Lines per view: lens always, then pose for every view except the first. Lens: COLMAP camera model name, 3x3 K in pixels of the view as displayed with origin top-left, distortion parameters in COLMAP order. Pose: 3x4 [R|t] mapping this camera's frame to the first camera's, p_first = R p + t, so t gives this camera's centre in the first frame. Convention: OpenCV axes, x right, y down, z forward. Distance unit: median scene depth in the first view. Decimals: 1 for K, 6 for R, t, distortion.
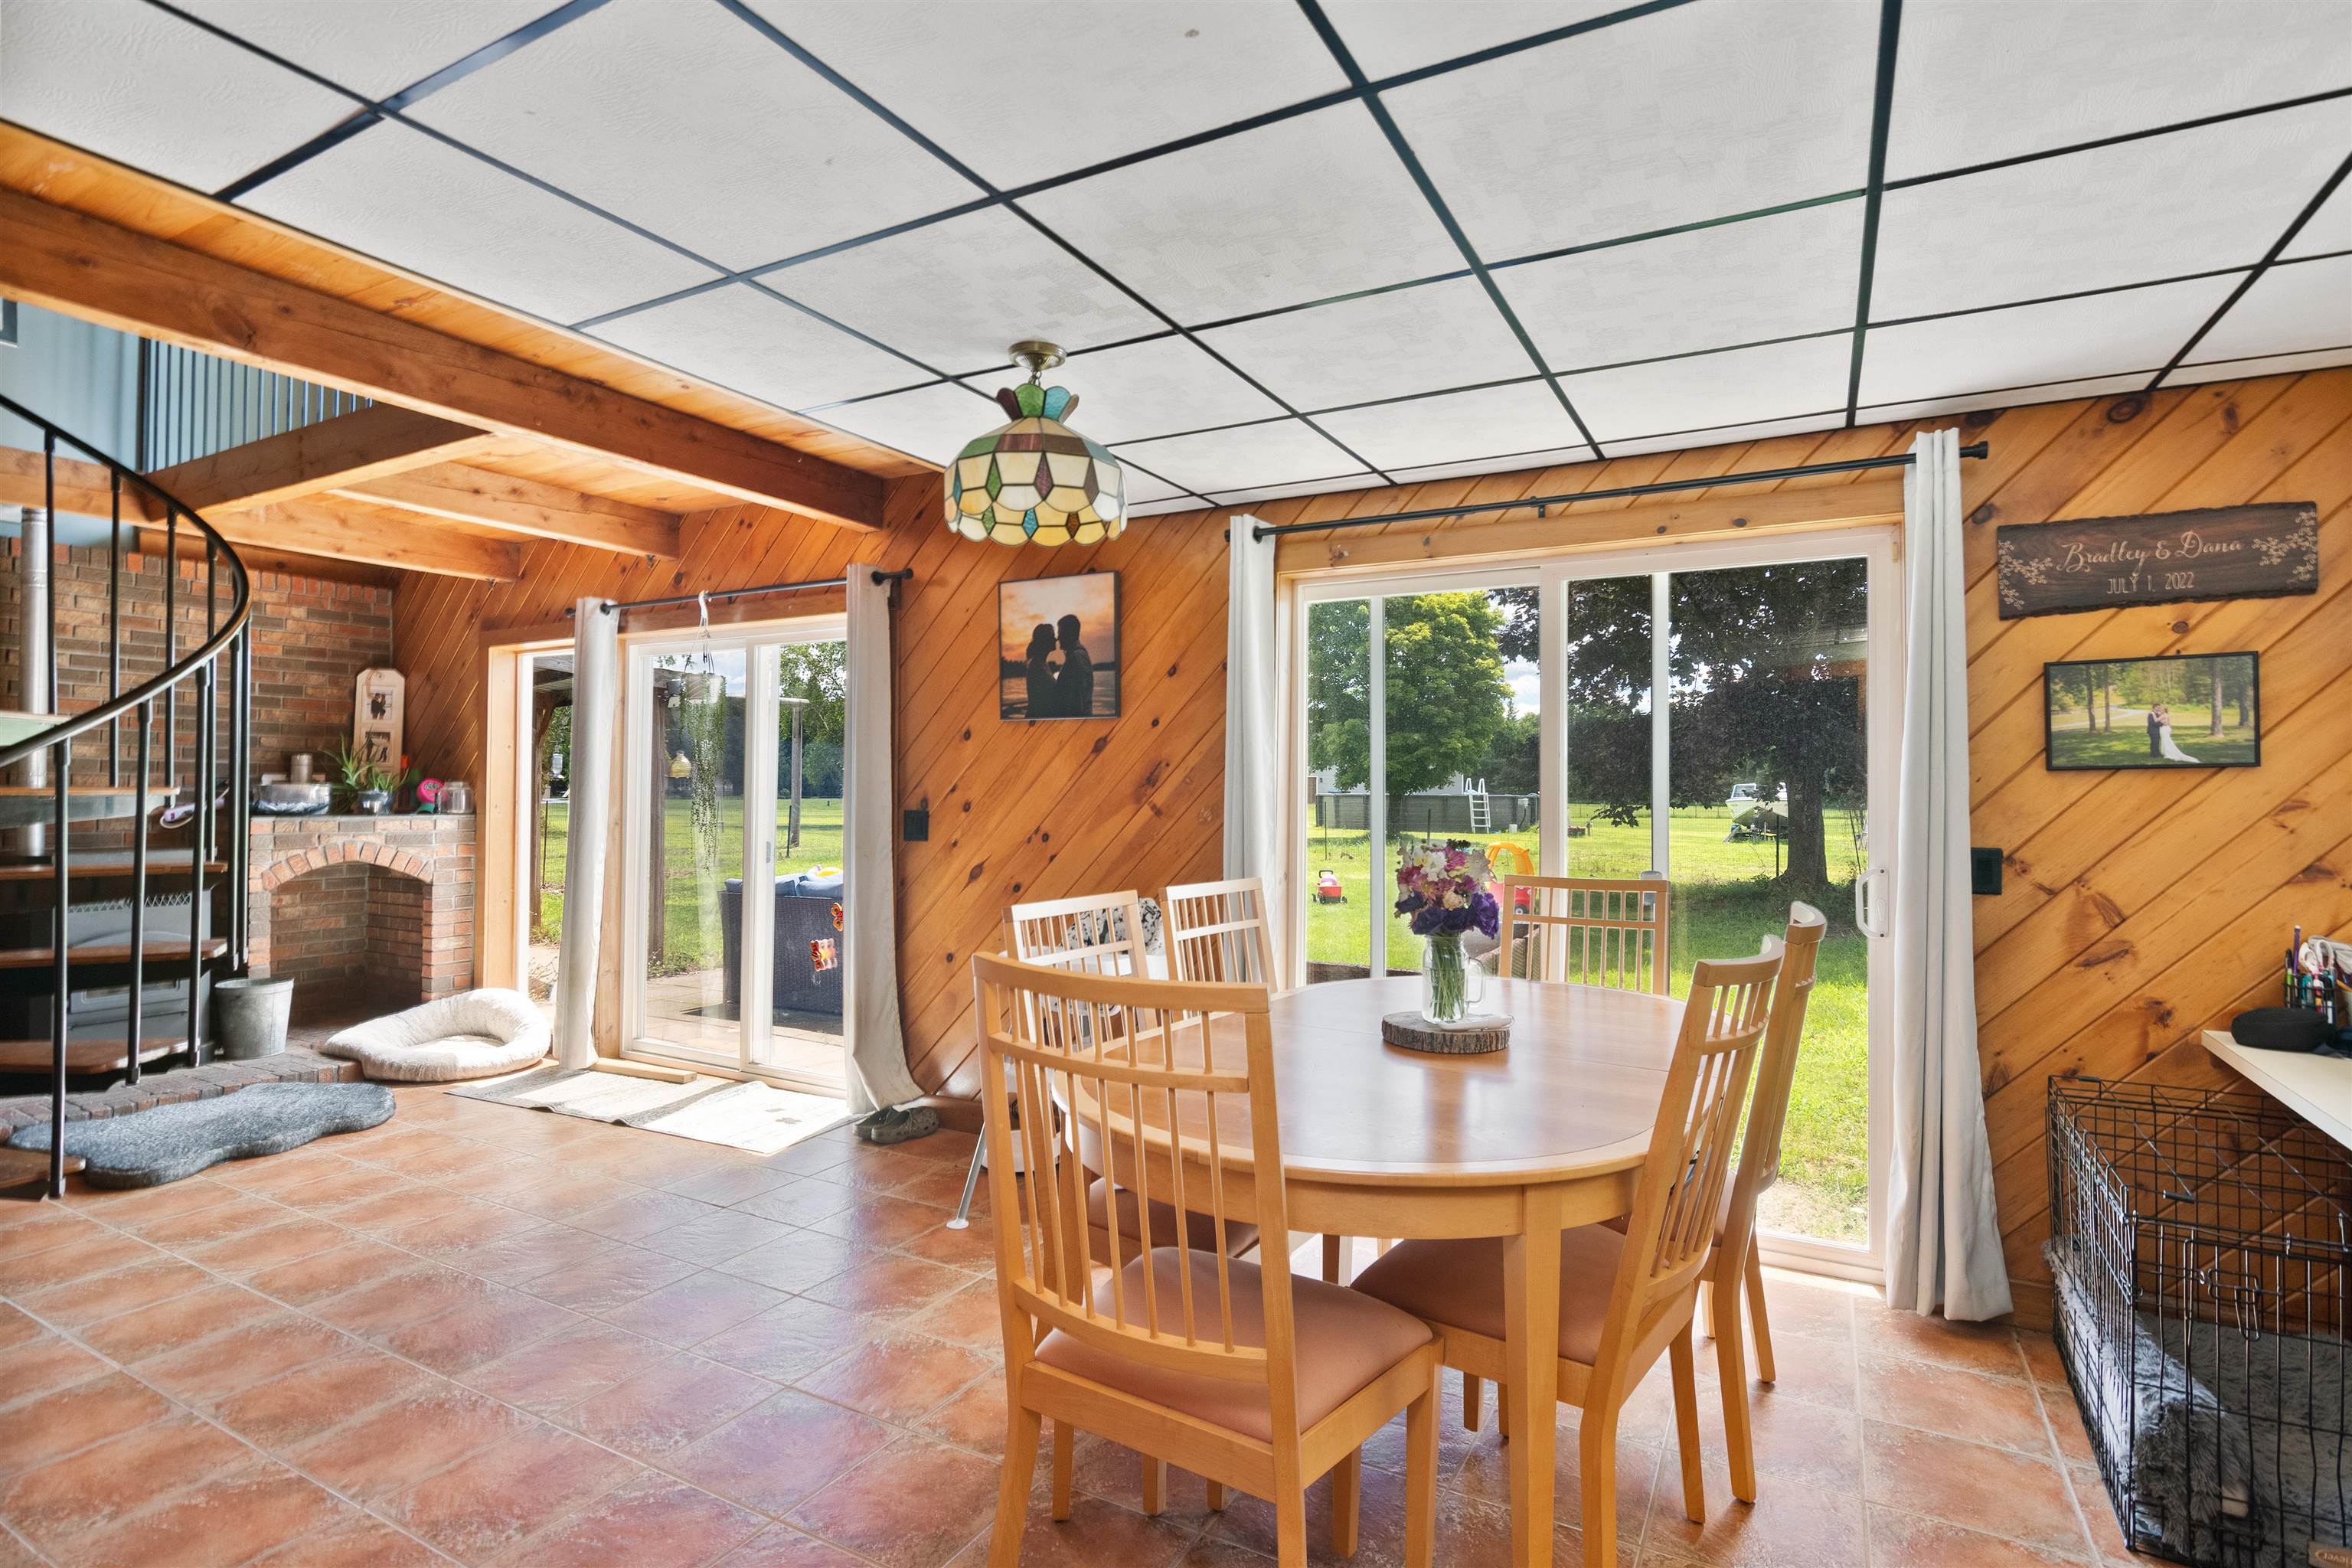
lens RADIAL K [[1169.4, 0, 1170.2], [0, 1169.4, 772.6], [0, 0, 1]] dist [-0.014271, 0.005008]
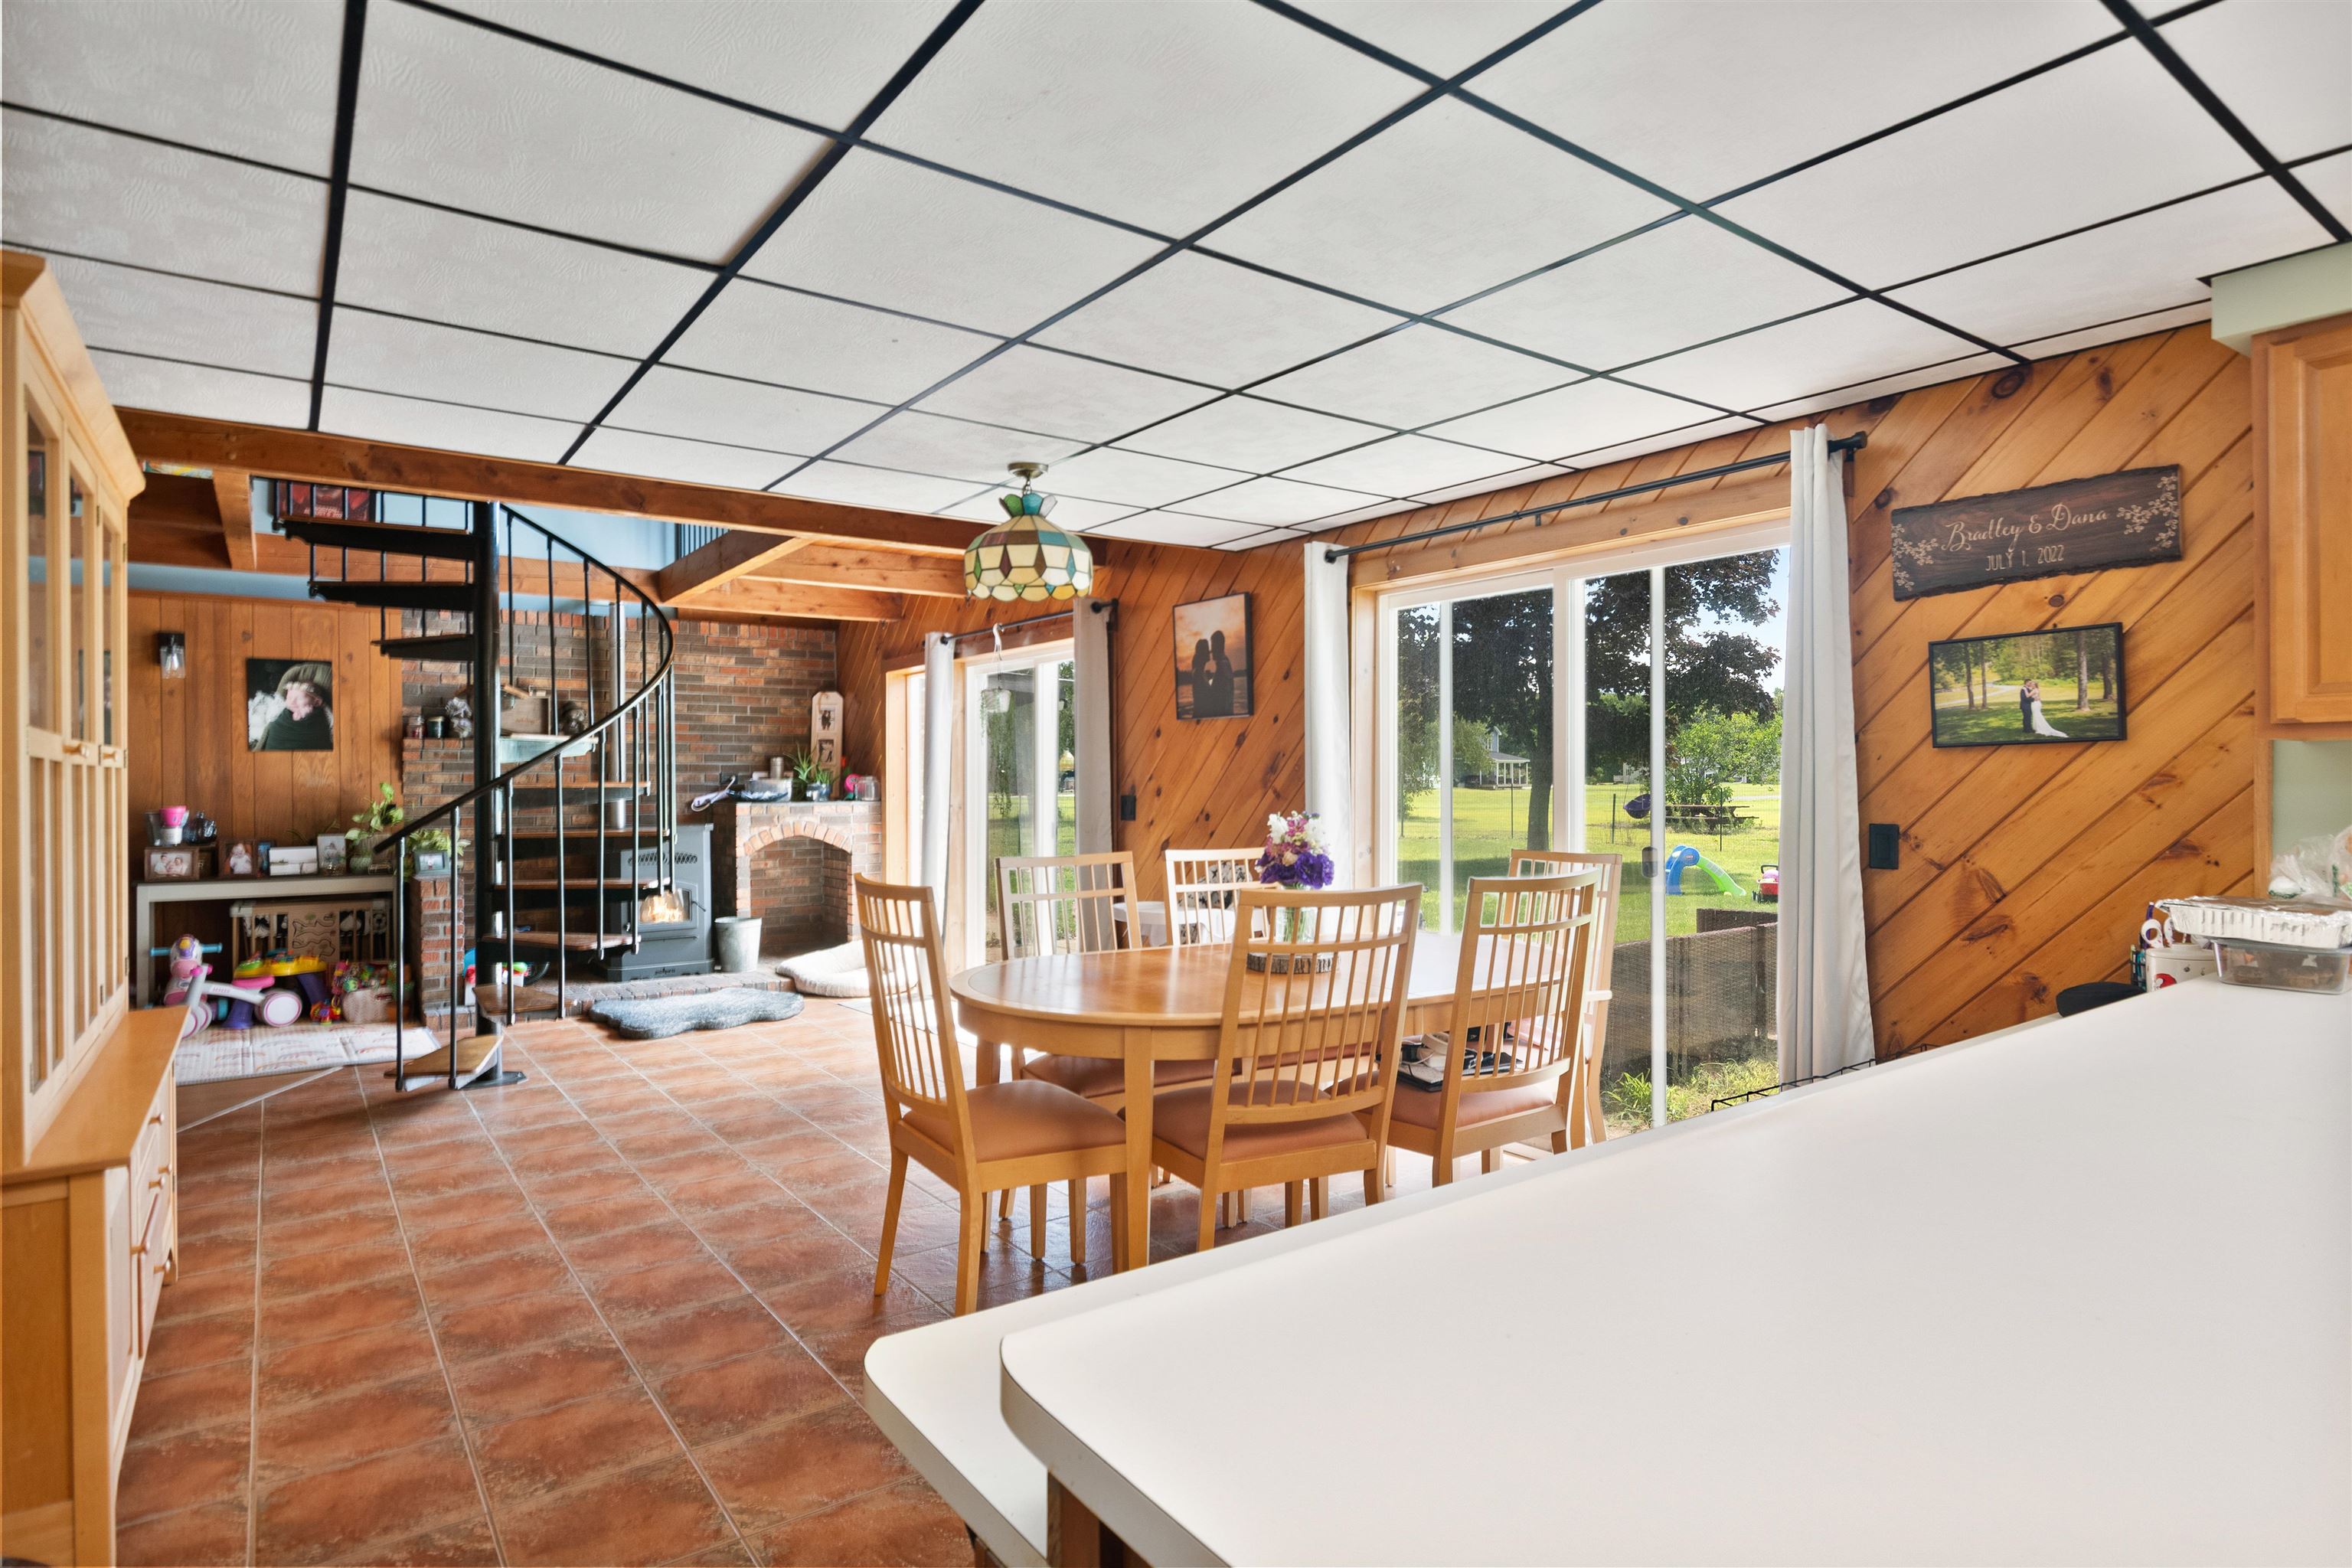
lens RADIAL K [[1245.6, 0, 1169.9], [0, 1245.6, 786.5], [0, 0, 1]] dist [-0.012521, 0.002048]
pose [[0.906159, -0.007873, -0.422864, 0.454499], [0.016621, 0.999717, 0.017004, 0.002025], [0.422611, -0.022437, 0.906033, -0.202248]]
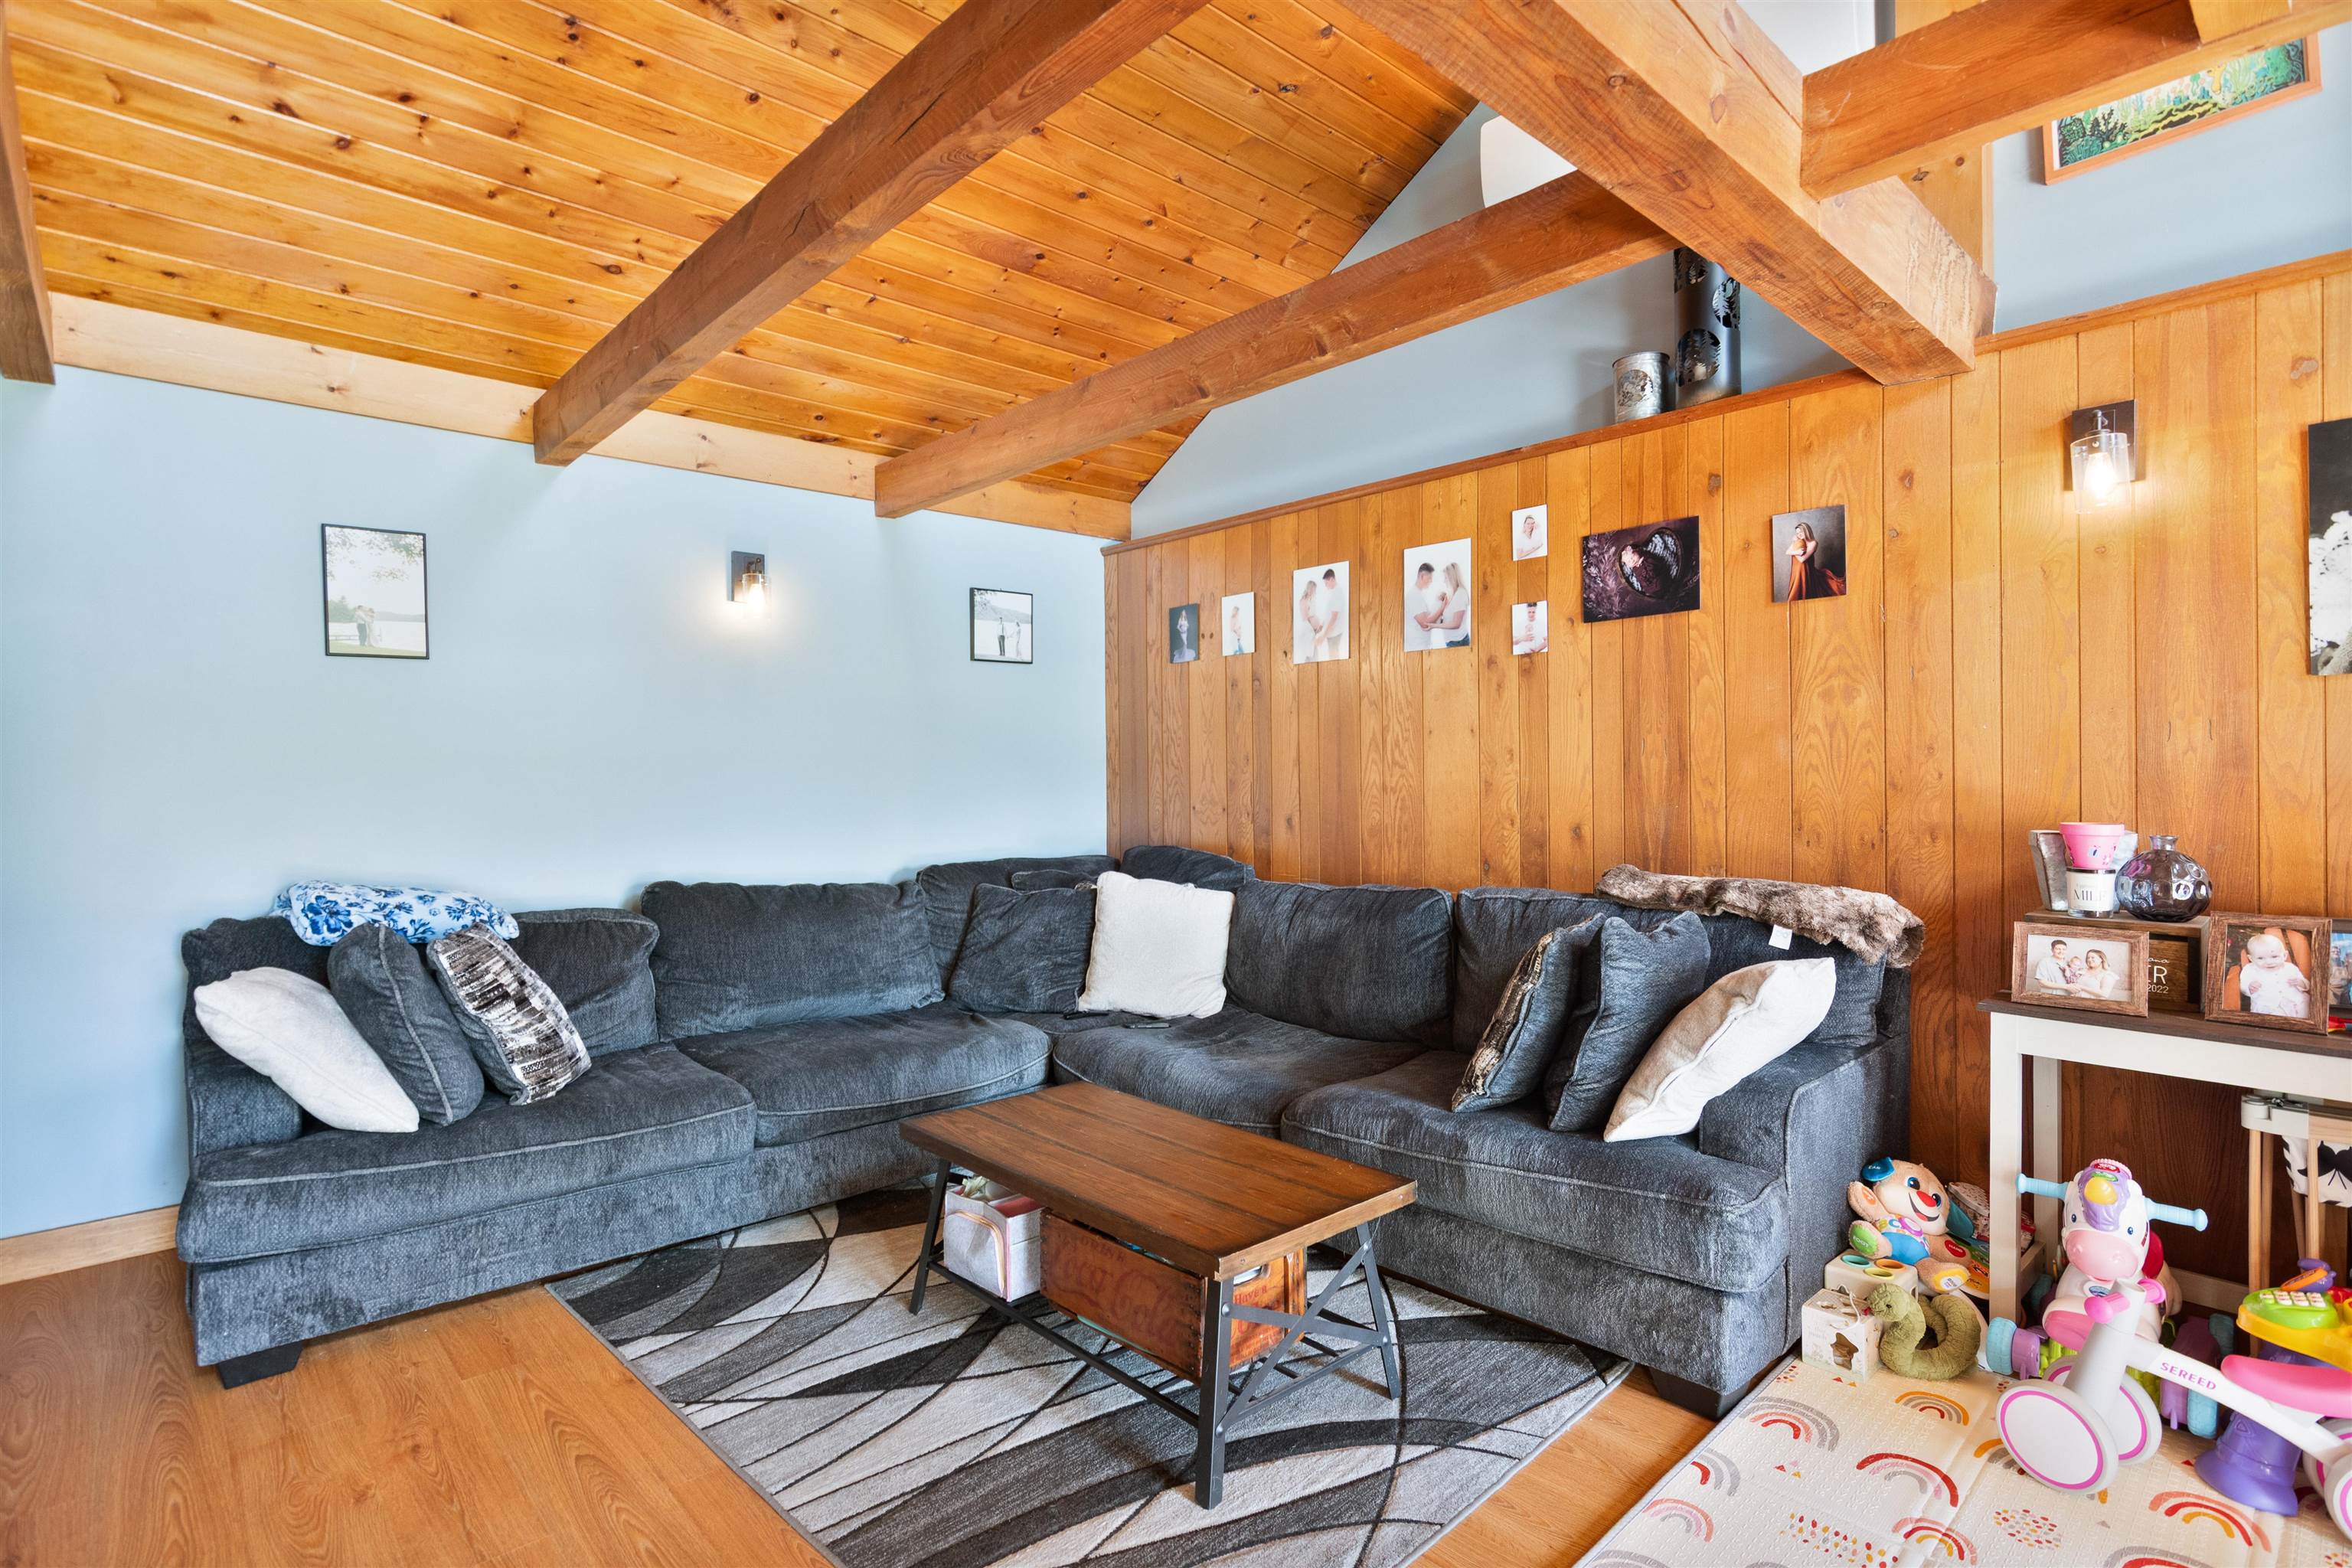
lens RADIAL K [[1150.2, 0, 1182.7], [0, 1150.2, 776.4], [0, 0, 1]] dist [-0.004982, 0.002013]
pose [[-0.312438, -0.000764, -0.949938, -0.788296], [0.020066, 0.999771, -0.007404, 0.005191], [0.949726, -0.021375, -0.312352, 0.504617]]
